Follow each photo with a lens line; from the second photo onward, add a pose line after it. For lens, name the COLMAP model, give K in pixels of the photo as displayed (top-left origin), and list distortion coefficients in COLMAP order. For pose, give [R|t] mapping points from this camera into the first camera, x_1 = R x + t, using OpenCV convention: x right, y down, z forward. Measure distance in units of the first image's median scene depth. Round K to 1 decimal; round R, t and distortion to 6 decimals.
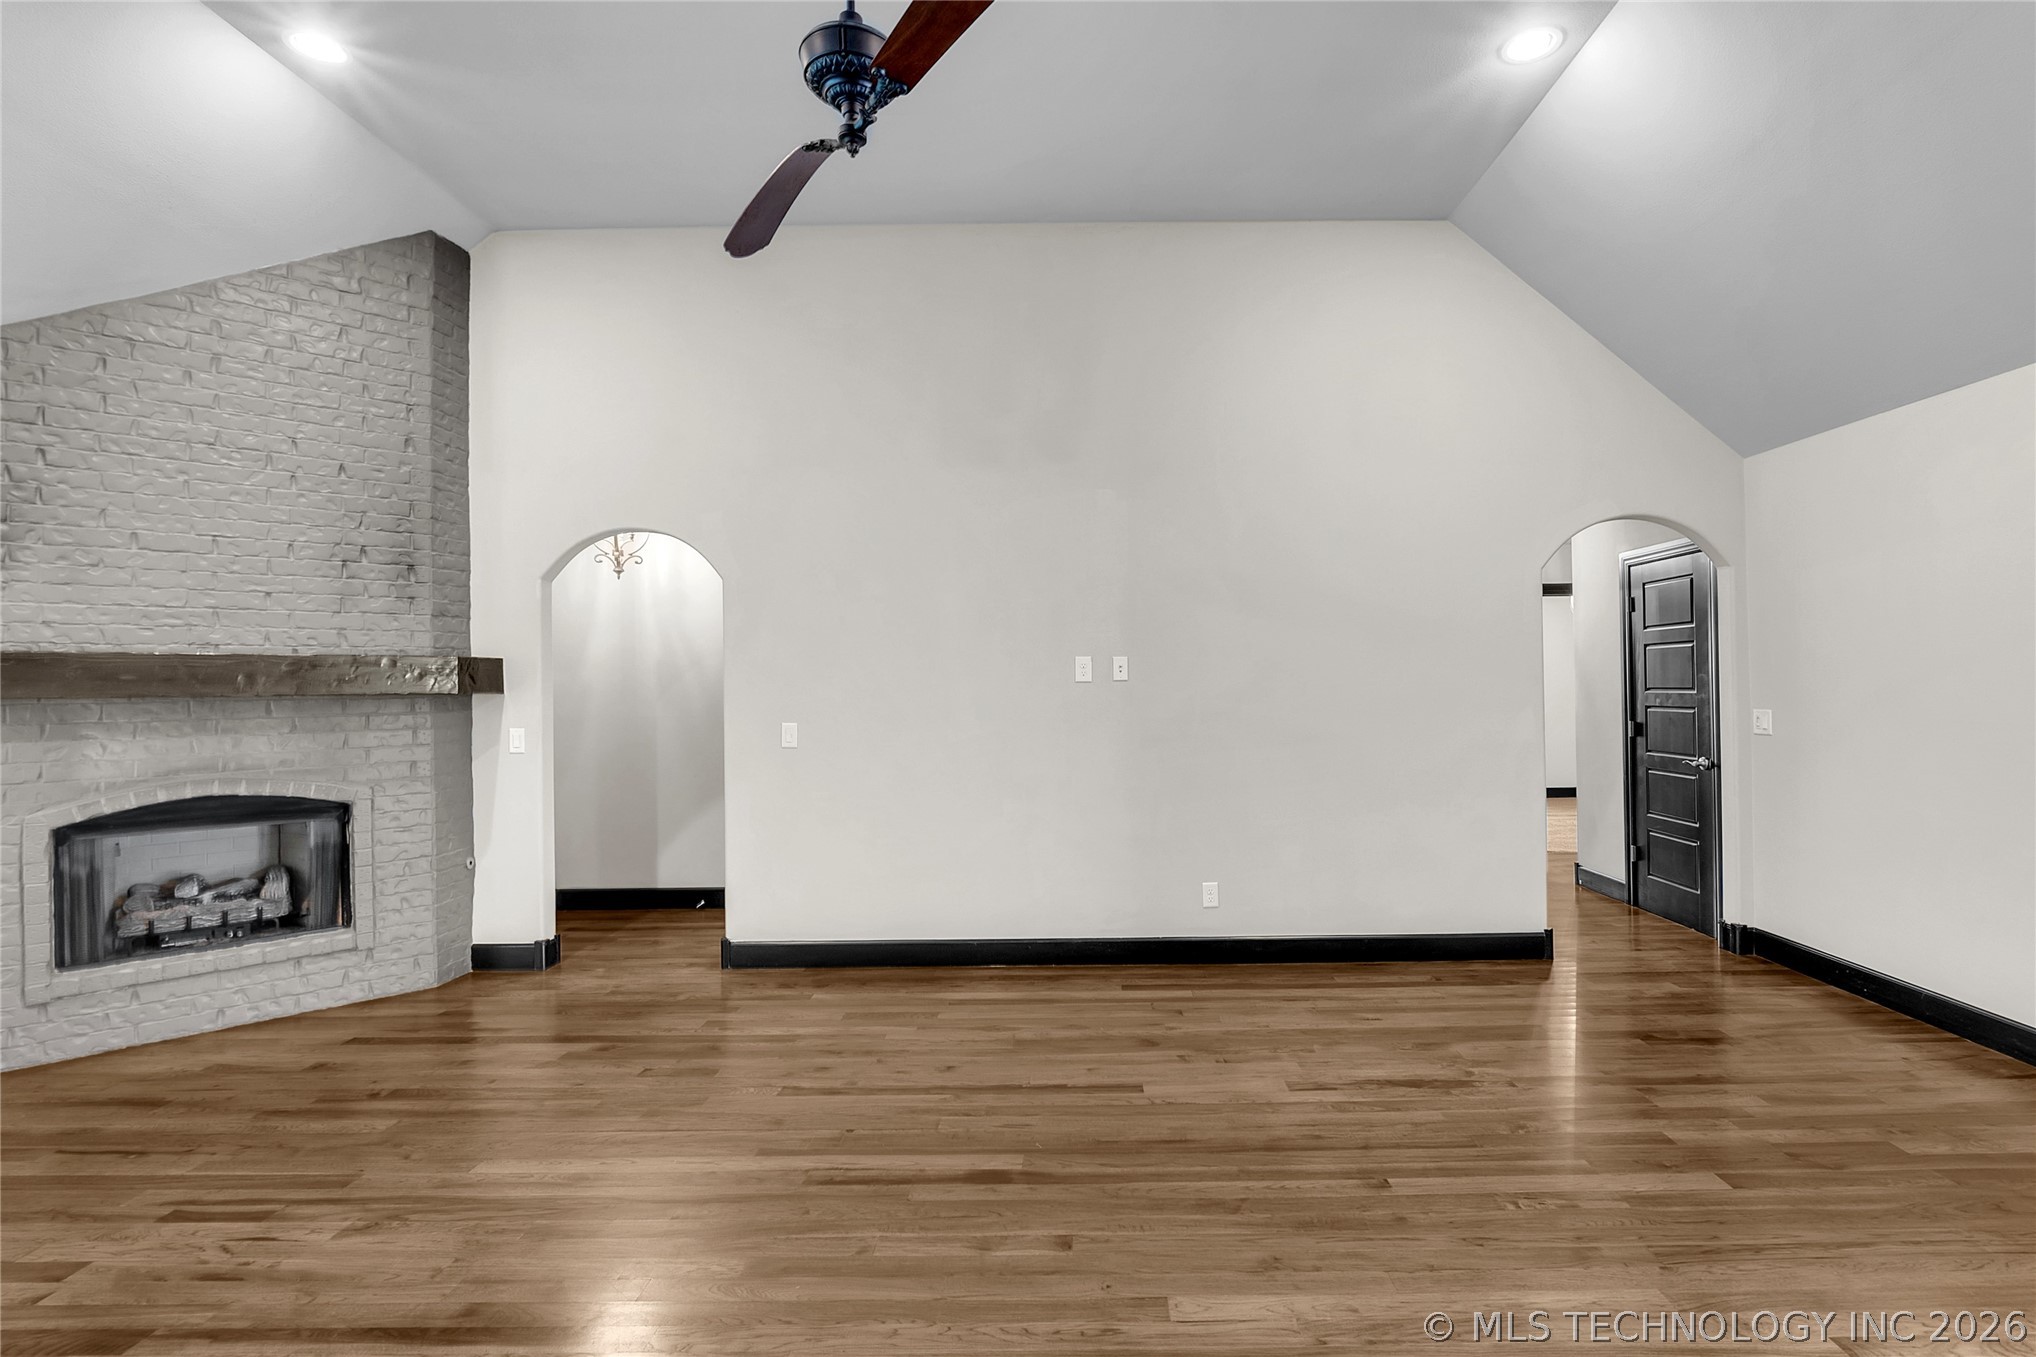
lens RADIAL K [[935.9, 0, 1078.7], [0, 935.9, 680.1], [0, 0, 1]] dist [-0.010215, -0.000207]
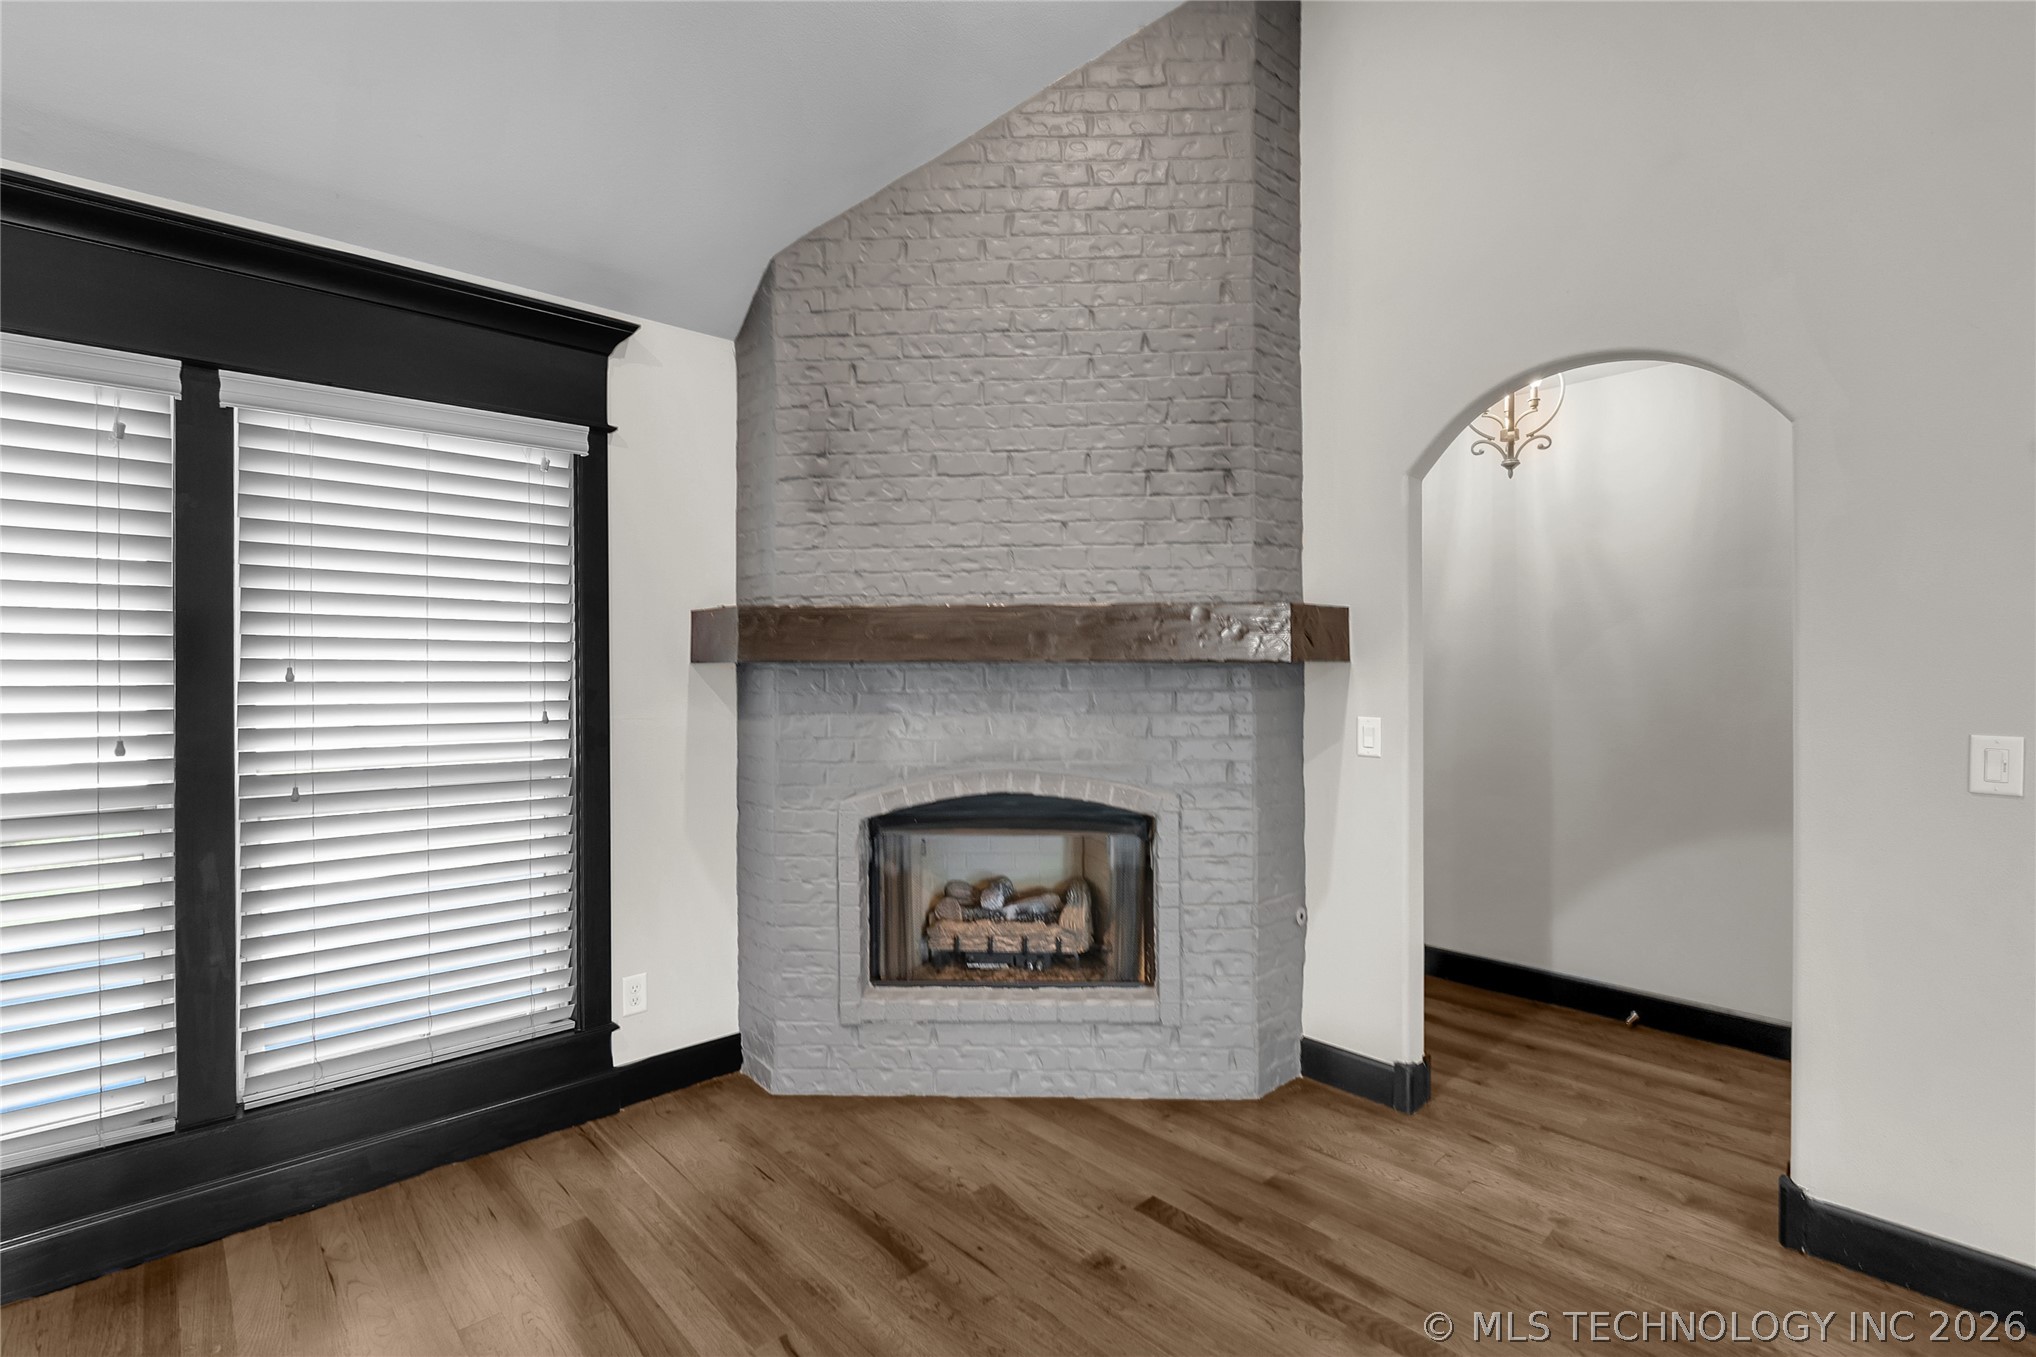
lens RADIAL K [[904.8, 0, 989.6], [0, 904.8, 672.7], [0, 0, 1]] dist [-0.011168, 0.000216]
pose [[0.650785, 0.011959, -0.759168, -0.348345], [0.001538, 0.999853, 0.017069, 0.012274], [0.759261, -0.012276, 0.650671, 0.464252]]
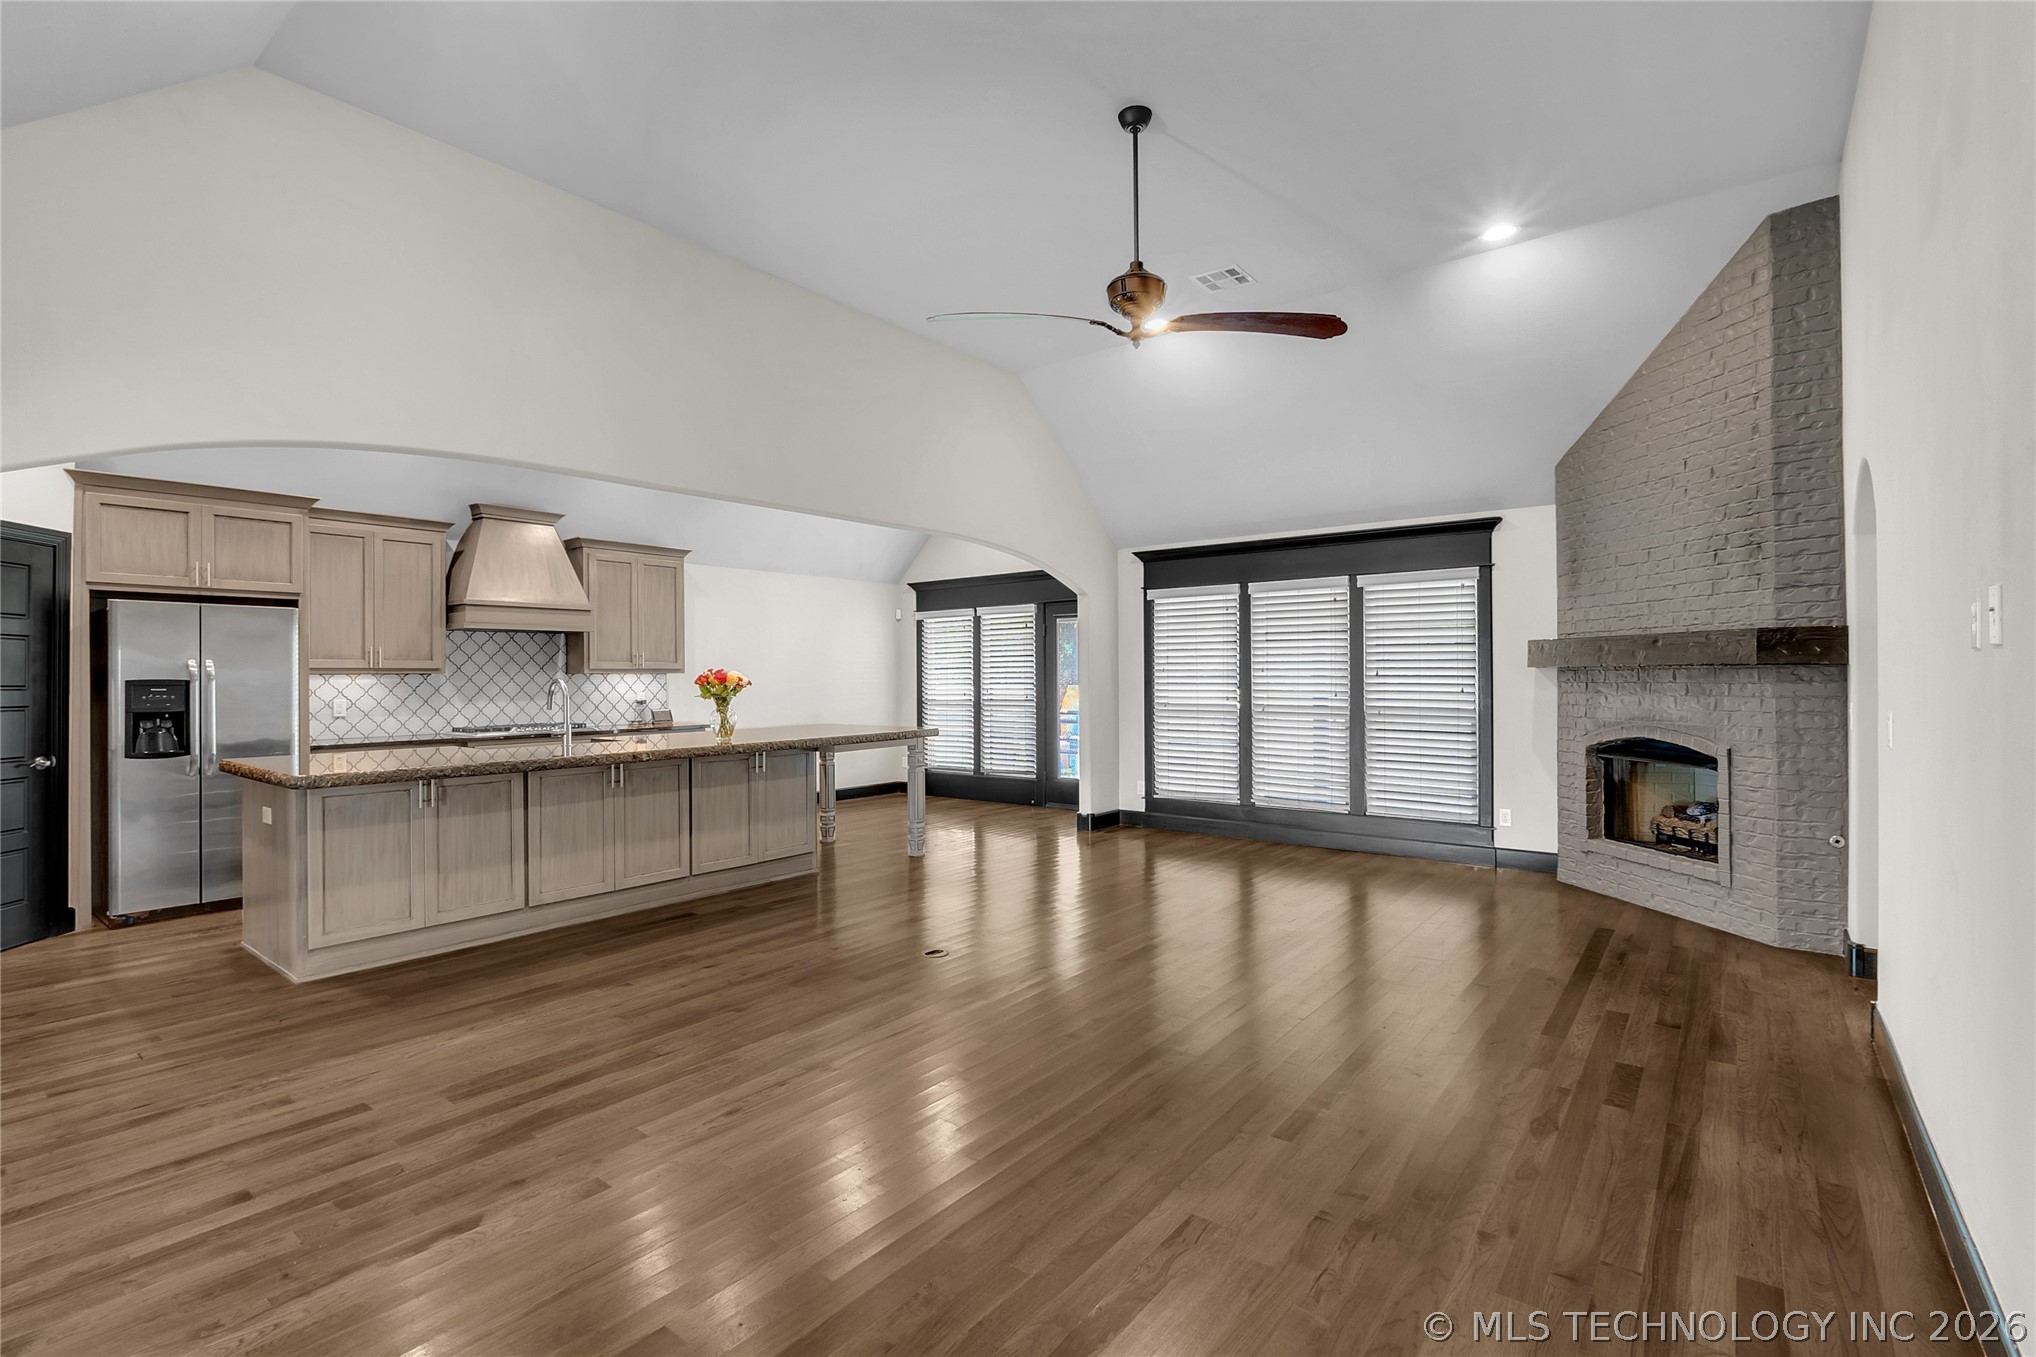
lens RADIAL K [[1029.9, 0, 1018.0], [0, 1029.9, 678.5], [0, 0, 1]] dist [-0.012818, -0.000016]
pose [[-0.631204, 0.020060, -0.775358, 0.767192], [0.020570, 0.999747, 0.009119, 0.002751], [0.775344, -0.010193, -0.631456, 1.136271]]
